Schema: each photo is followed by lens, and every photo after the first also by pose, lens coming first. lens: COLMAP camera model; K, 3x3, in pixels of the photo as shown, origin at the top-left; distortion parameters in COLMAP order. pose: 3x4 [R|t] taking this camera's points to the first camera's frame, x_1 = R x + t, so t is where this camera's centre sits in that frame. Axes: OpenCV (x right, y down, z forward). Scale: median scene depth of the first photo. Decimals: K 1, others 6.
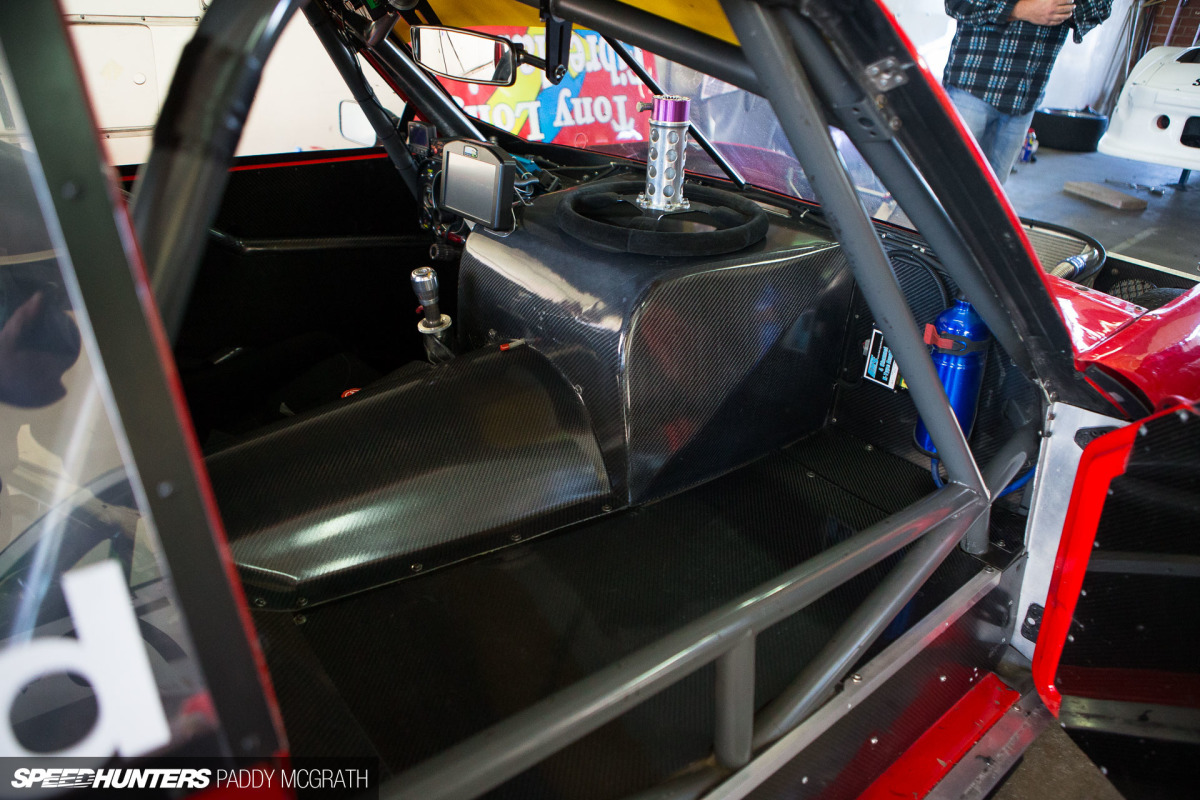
lens RADIAL K [[794.4, 0, 600.0], [0, 794.4, 400.0], [0, 0, 1]] dist [-0.002669, -0.000372]
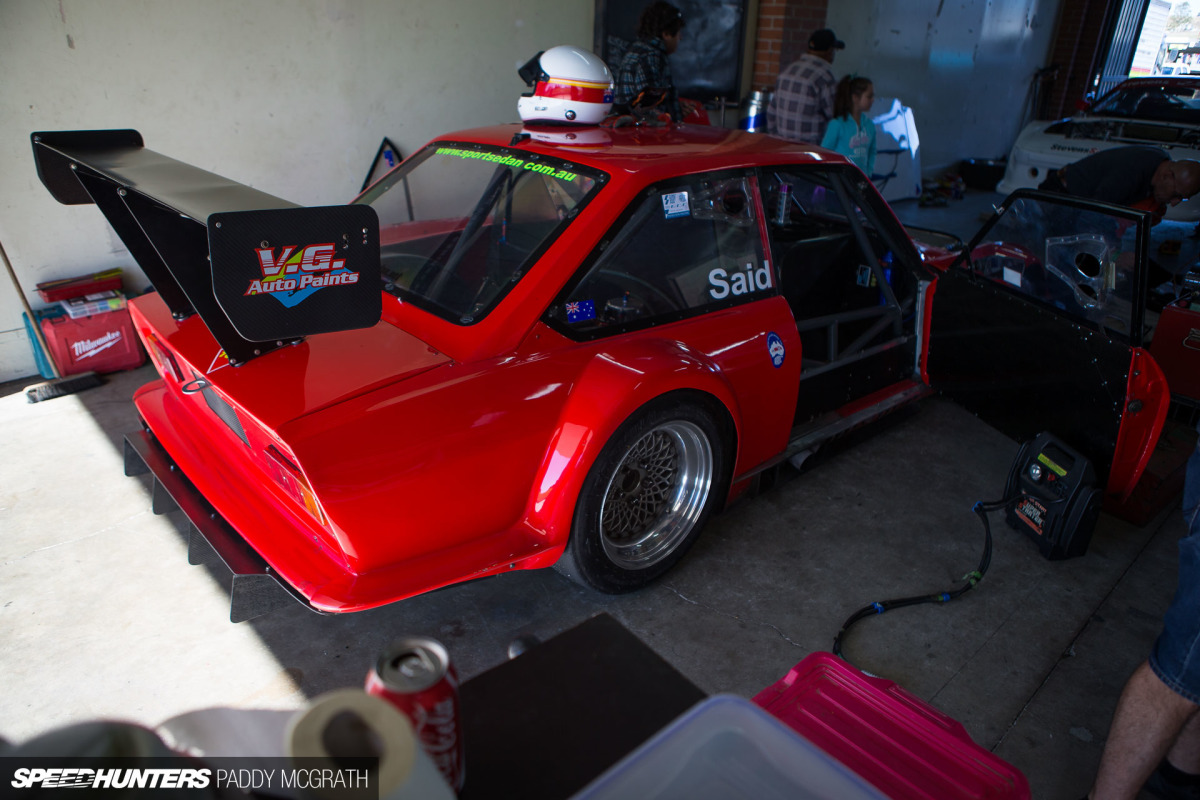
lens RADIAL K [[794.4, 0, 600.0], [0, 794.4, 400.0], [0, 0, 1]] dist [-0.002669, -0.000372]
pose [[0.999277, -0.027959, 0.025759, -0.618921], [0.029194, 0.998376, -0.048916, 0.471839], [-0.024350, 0.049632, 0.998471, -1.646483]]
